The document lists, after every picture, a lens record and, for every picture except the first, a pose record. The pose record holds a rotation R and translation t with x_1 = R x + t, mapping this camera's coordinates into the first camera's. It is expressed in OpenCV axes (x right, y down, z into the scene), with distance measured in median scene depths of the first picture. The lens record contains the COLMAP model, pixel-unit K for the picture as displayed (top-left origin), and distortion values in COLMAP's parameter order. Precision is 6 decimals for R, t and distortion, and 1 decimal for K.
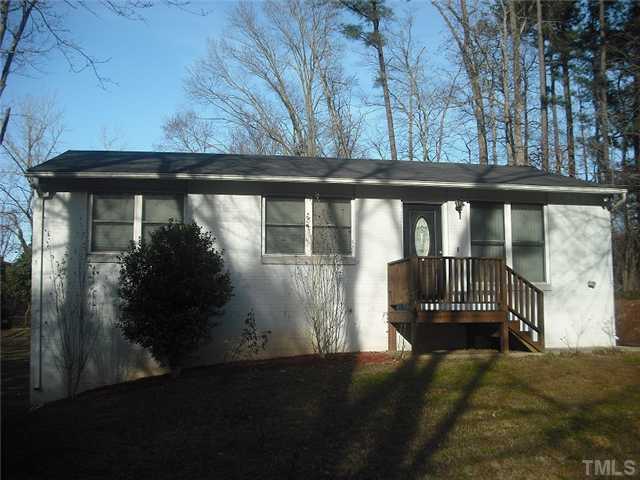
lens RADIAL K [[685.2, 0, 321.6], [0, 685.2, 239.3], [0, 0, 1]] dist [-0.088079, -0.010203]
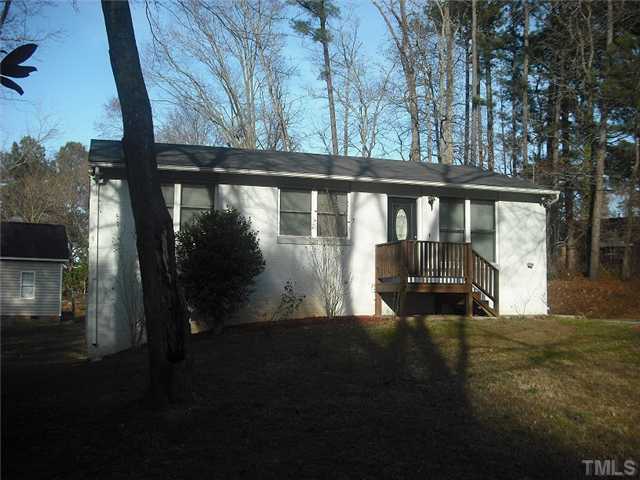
lens RADIAL K [[685.2, 0, 321.6], [0, 685.2, 239.3], [0, 0, 1]] dist [-0.088079, -0.010203]
pose [[0.990835, 0.023099, 0.133089, -0.160646], [-0.027109, 0.999229, 0.028402, -0.007719], [-0.132331, -0.031749, 0.990697, -0.210990]]
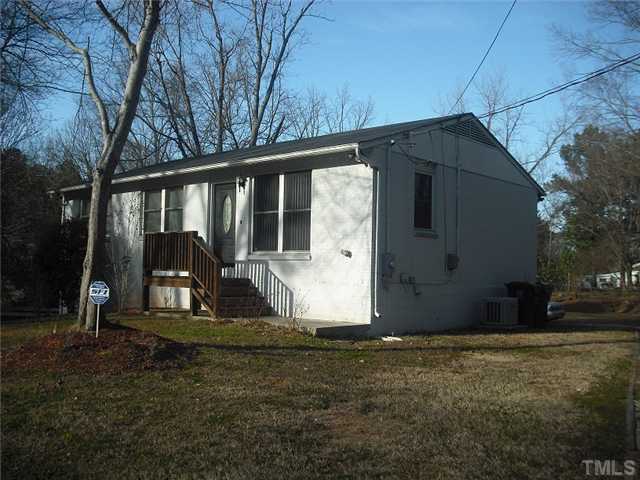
lens RADIAL K [[685.2, 0, 321.6], [0, 685.2, 239.3], [0, 0, 1]] dist [-0.088079, -0.010203]
pose [[0.609747, -0.024546, -0.792216, 1.136249], [0.074504, 0.996870, 0.026456, 0.021634], [0.789087, -0.075155, 0.609667, 0.429151]]
